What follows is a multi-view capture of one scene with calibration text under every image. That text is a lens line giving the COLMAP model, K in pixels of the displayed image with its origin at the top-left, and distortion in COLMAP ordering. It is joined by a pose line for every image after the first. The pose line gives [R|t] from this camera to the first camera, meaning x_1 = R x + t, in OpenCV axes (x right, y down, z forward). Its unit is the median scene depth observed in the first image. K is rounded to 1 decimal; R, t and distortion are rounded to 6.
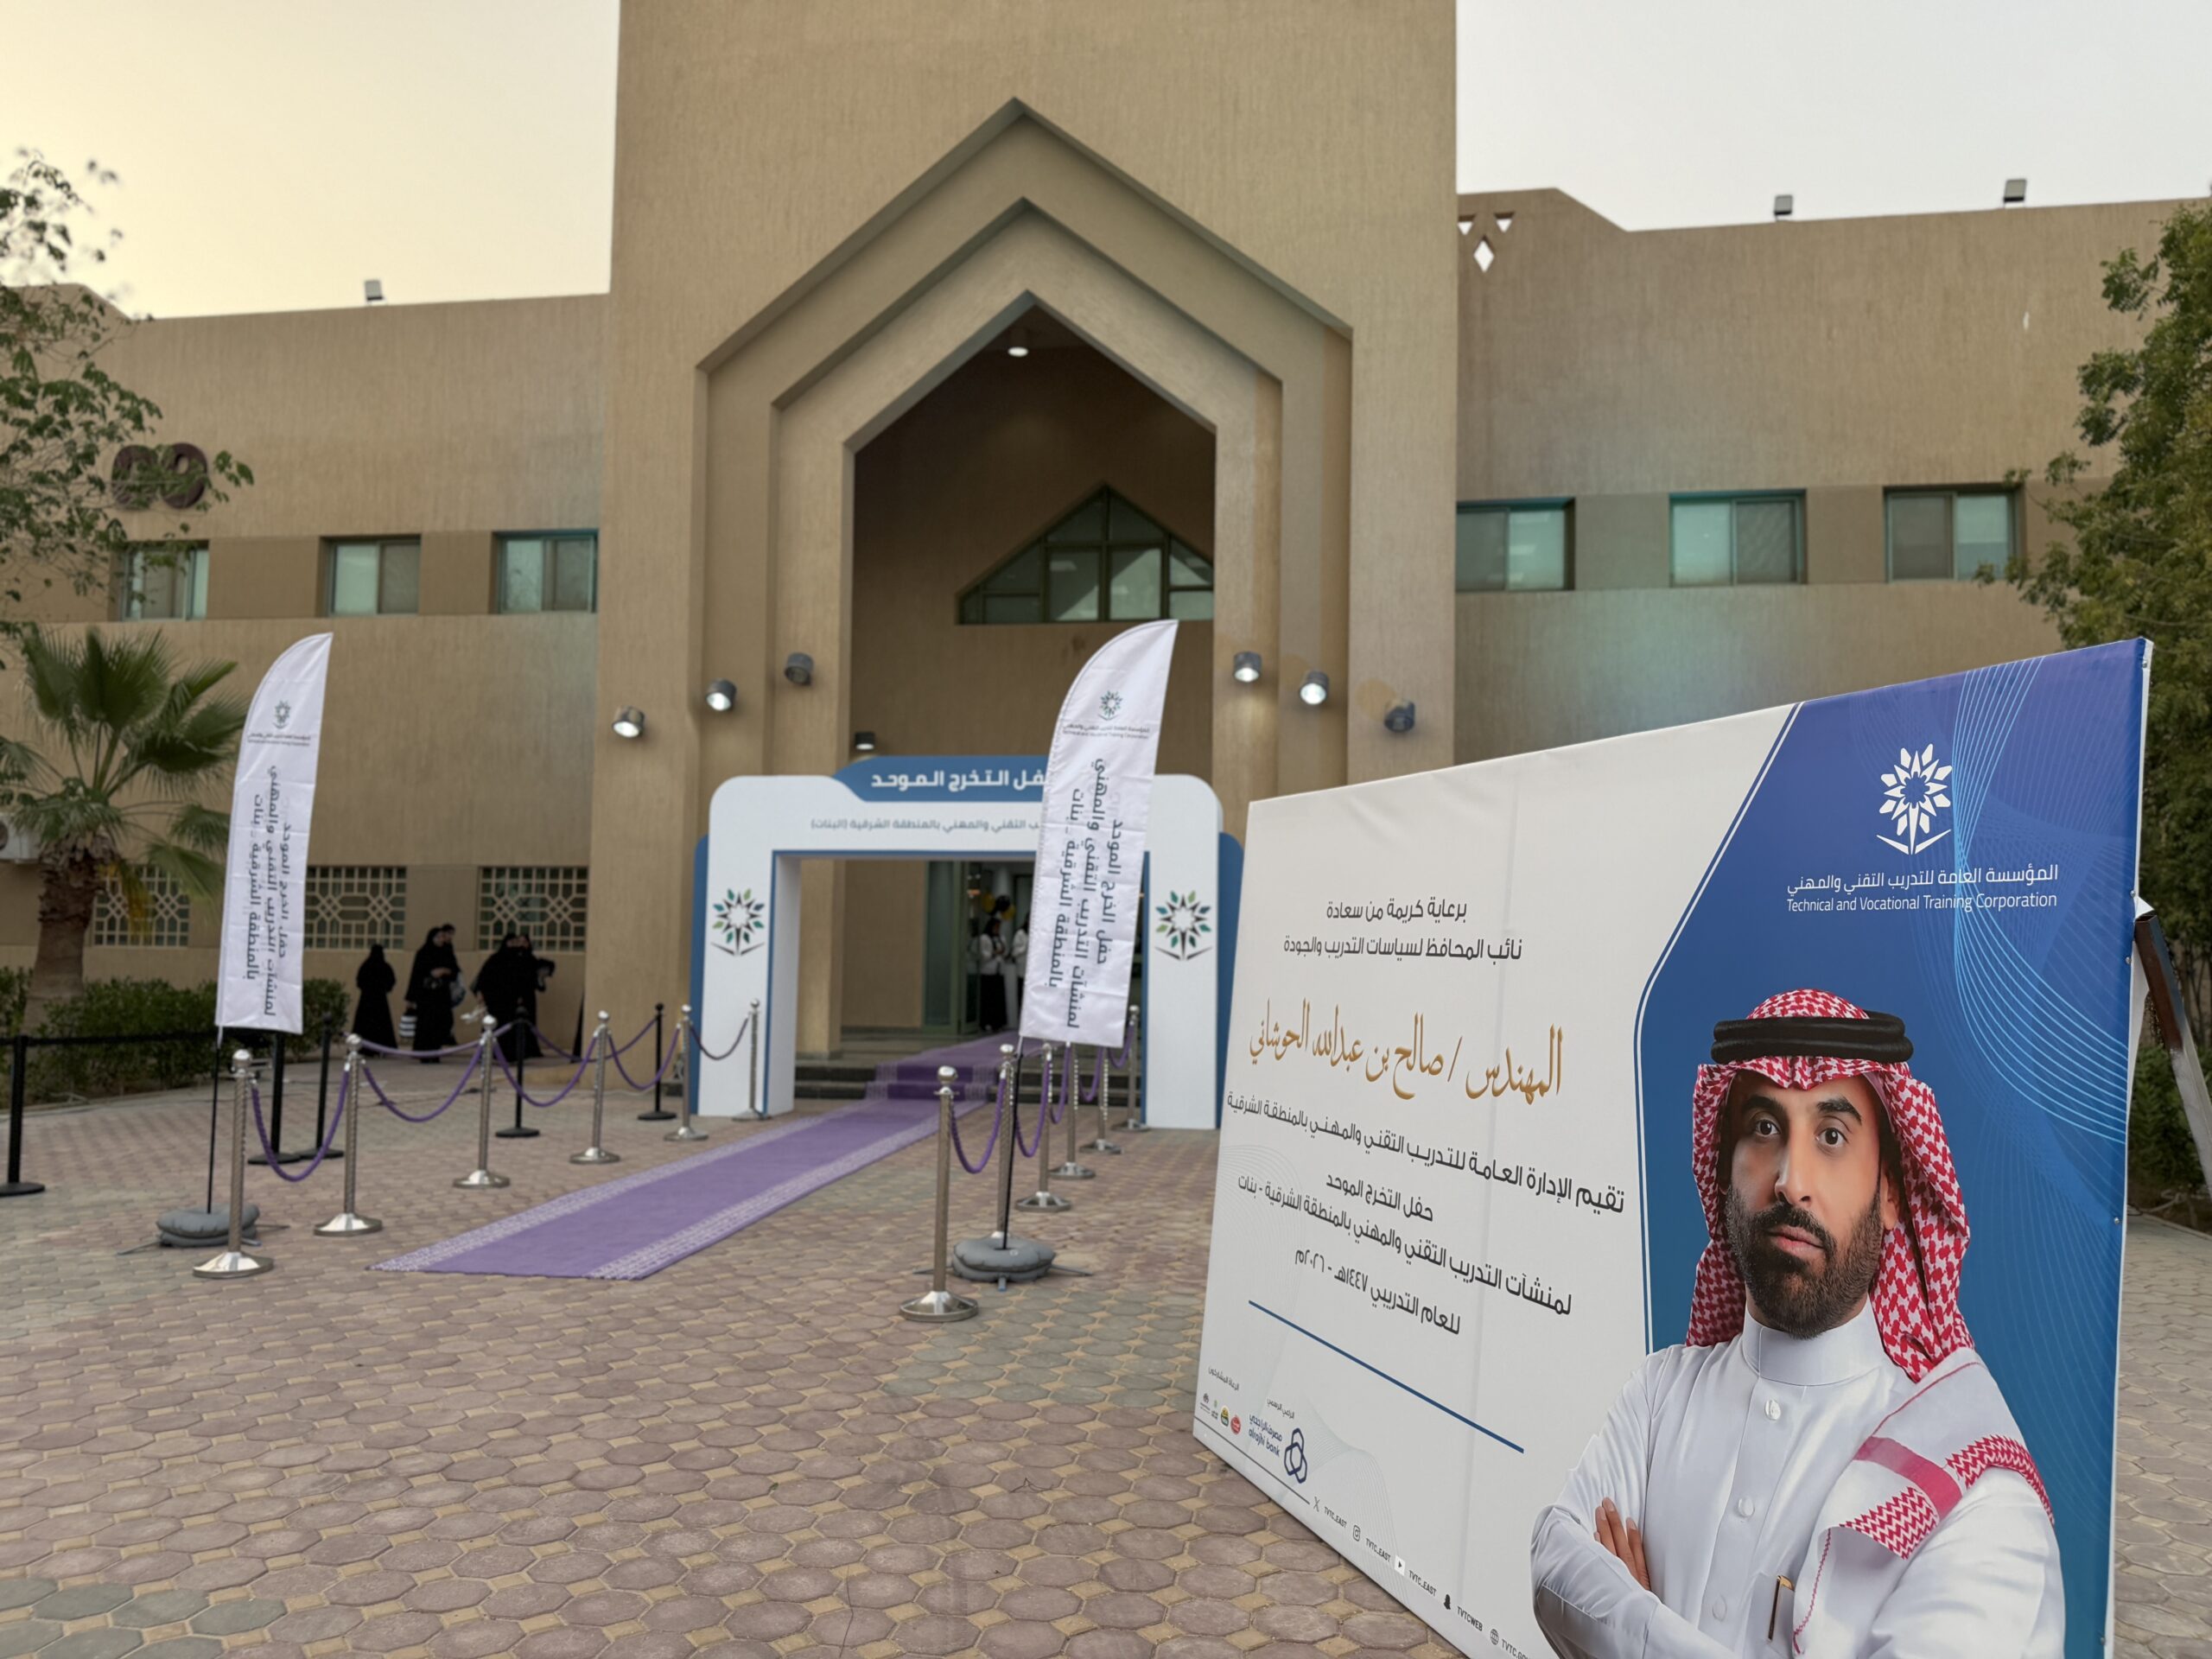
lens RADIAL K [[1703.4, 0, 1139.3], [0, 1703.4, 853.5], [0, 0, 1]] dist [0.058995, -0.080321]
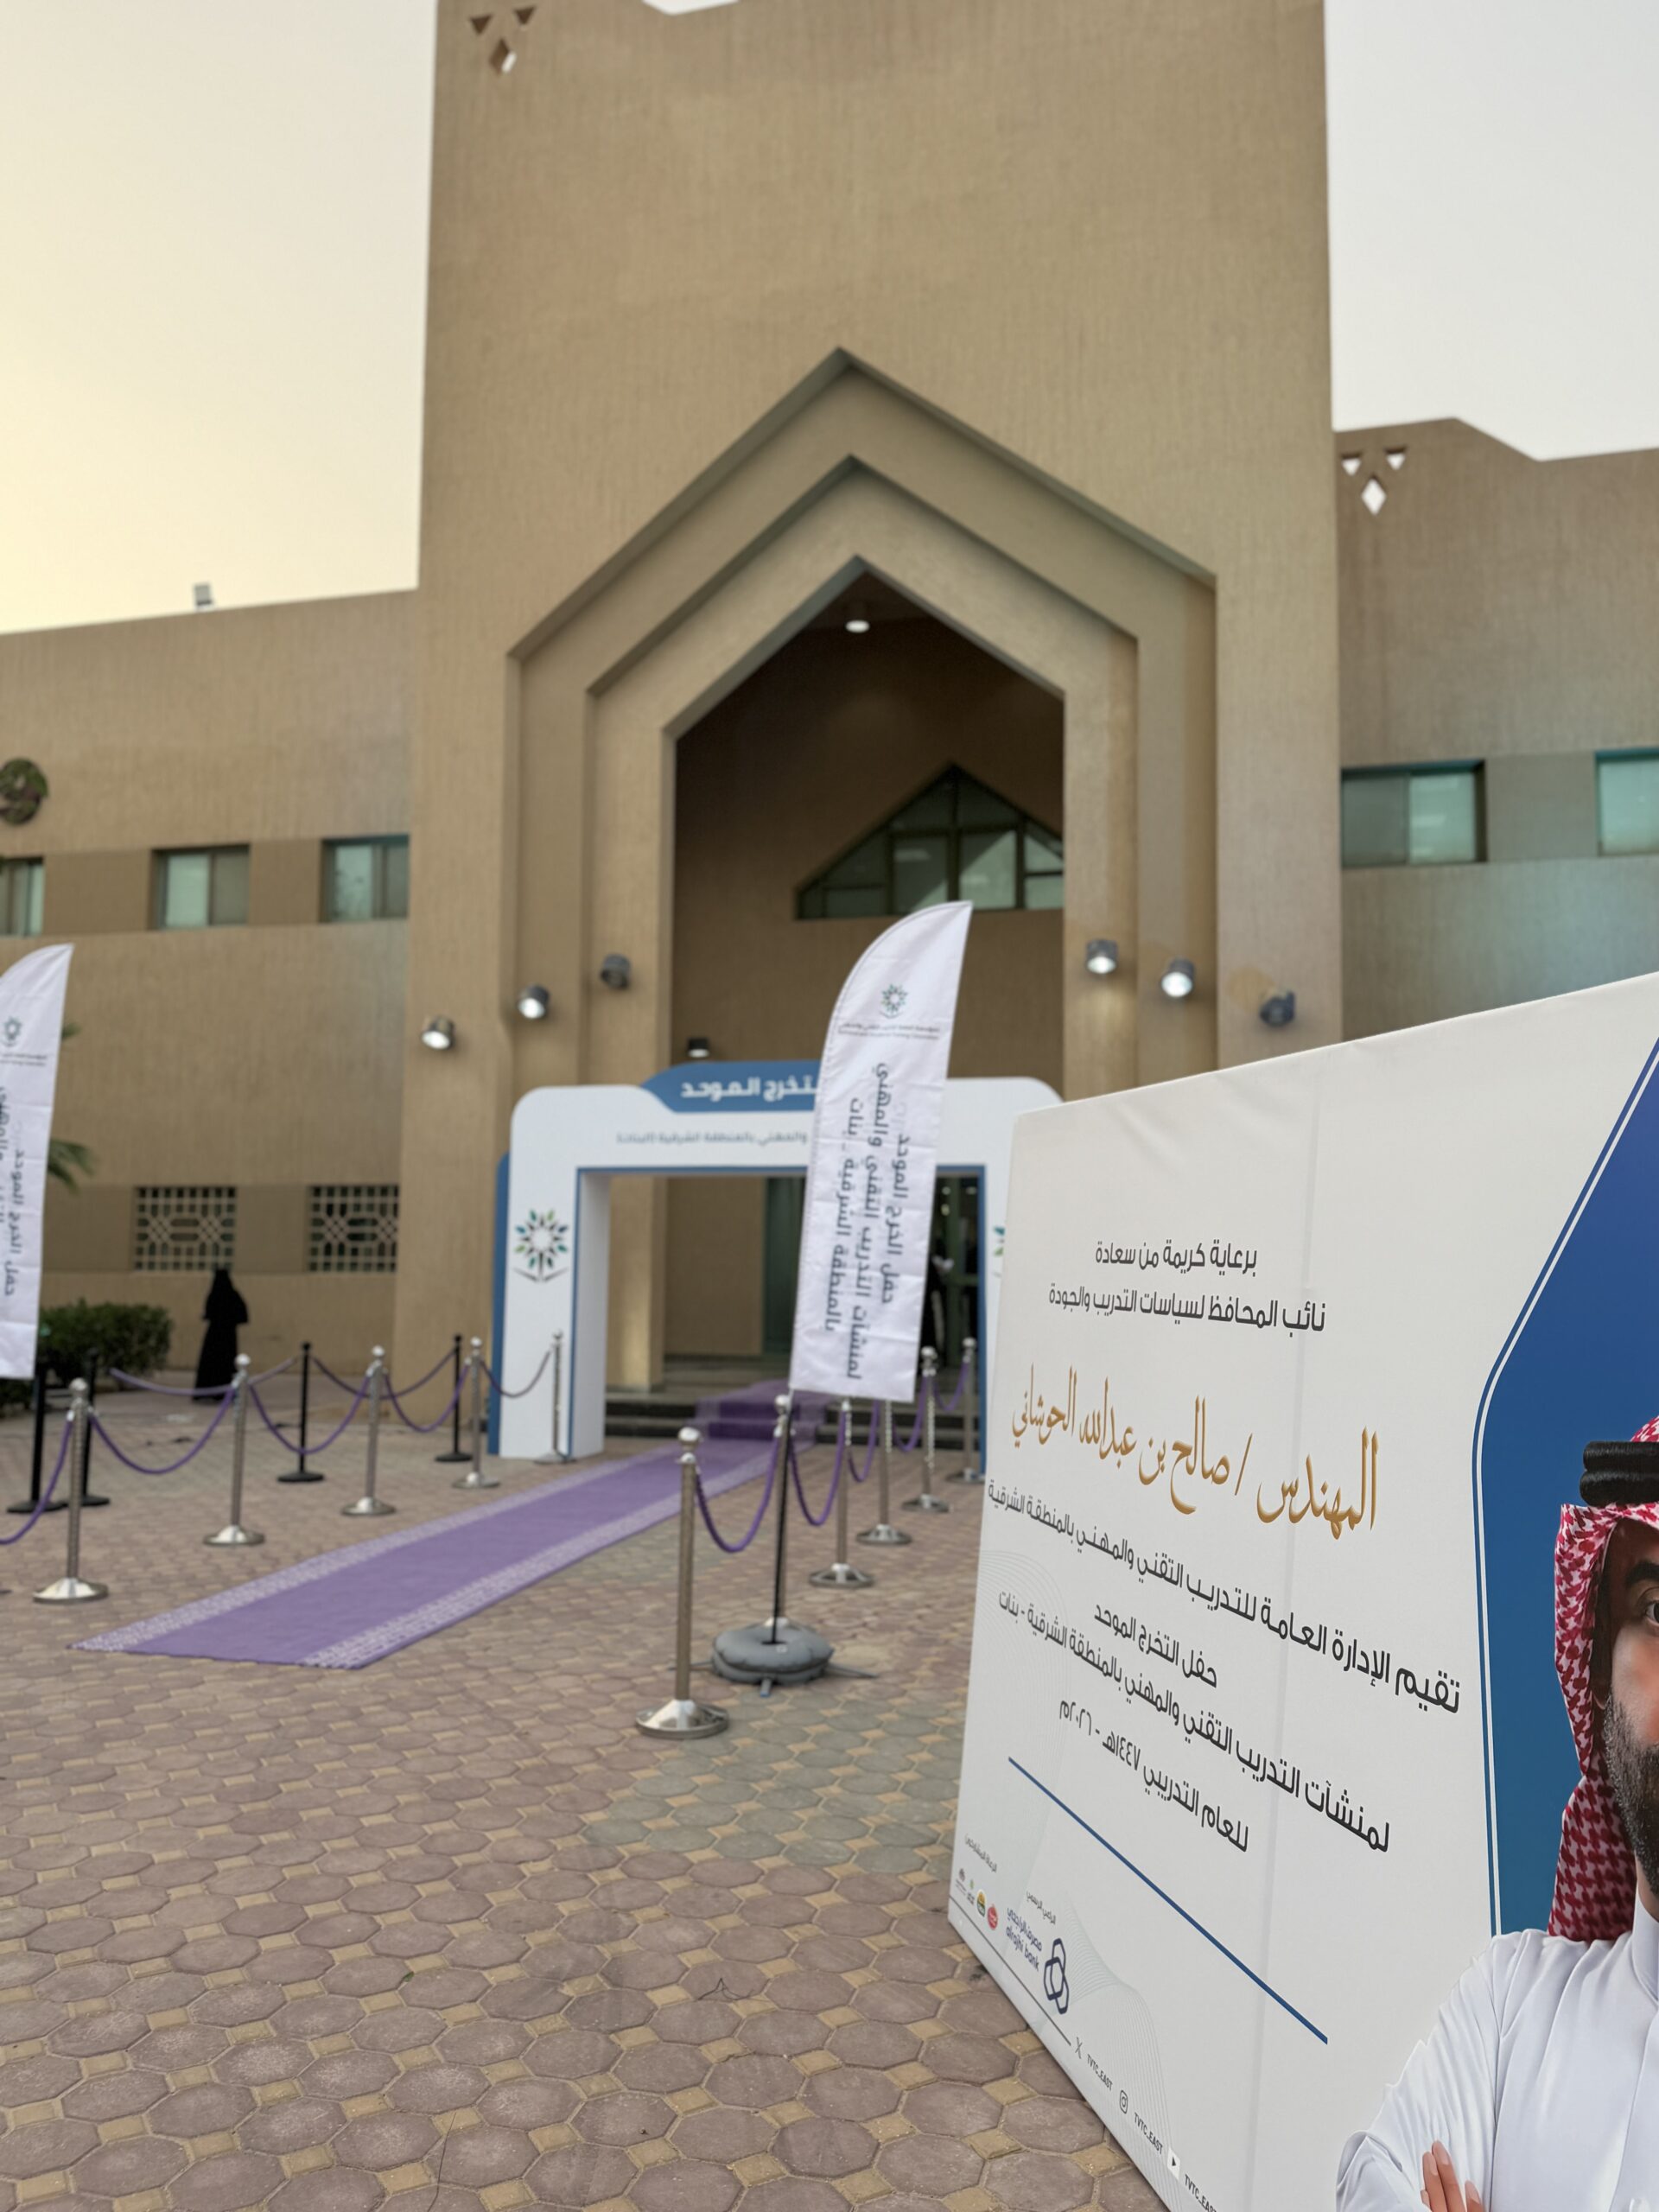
lens RADIAL K [[1766.7, 0, 829.5], [0, 1766.7, 1106.0], [0, 0, 1]] dist [0.042450, -0.063420]
pose [[0.992759, -0.014216, -0.119280, 0.046170], [0.010529, 0.999449, -0.031485, -0.005041], [0.119662, 0.030001, 0.992361, 0.098714]]
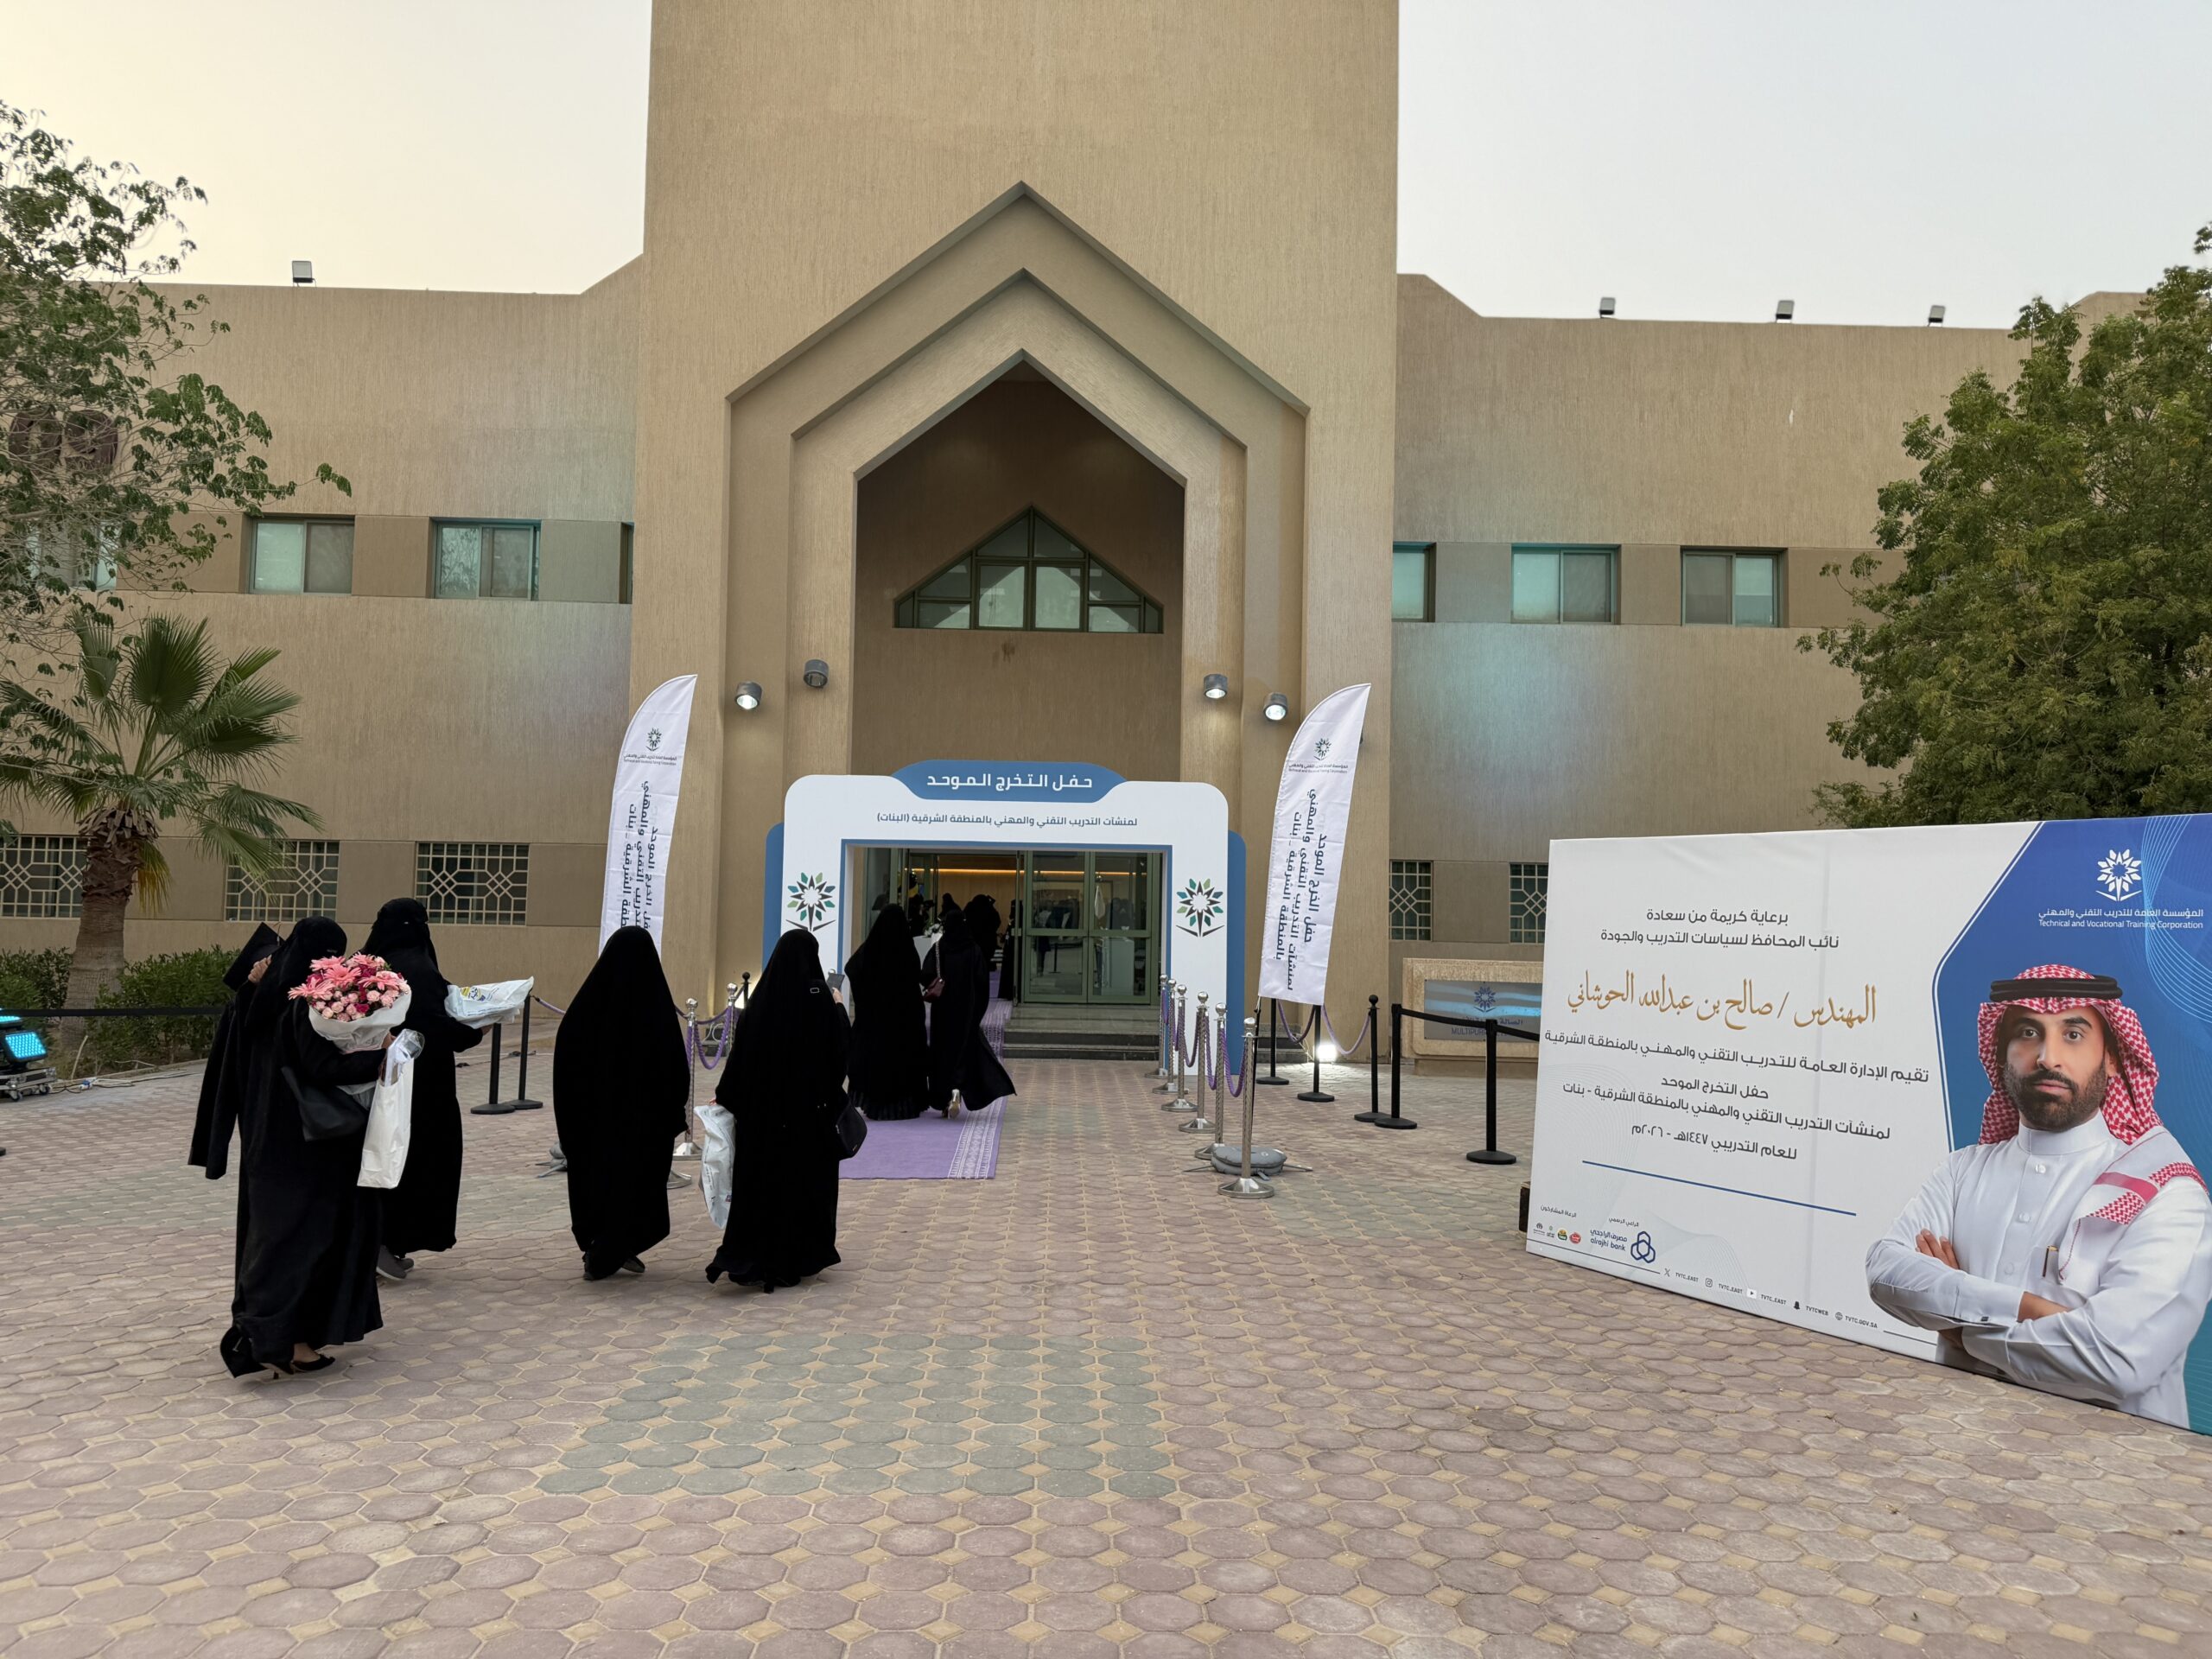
lens RADIAL K [[1800.0, 0, 1106.0], [0, 1800.0, 829.5], [0, 0, 1]] dist [0.060440, -0.086365]
pose [[0.978709, 0.014352, 0.204750, -0.391461], [-0.015951, 0.999854, 0.006163, -0.025904], [-0.204632, -0.009298, 0.978795, -0.298191]]
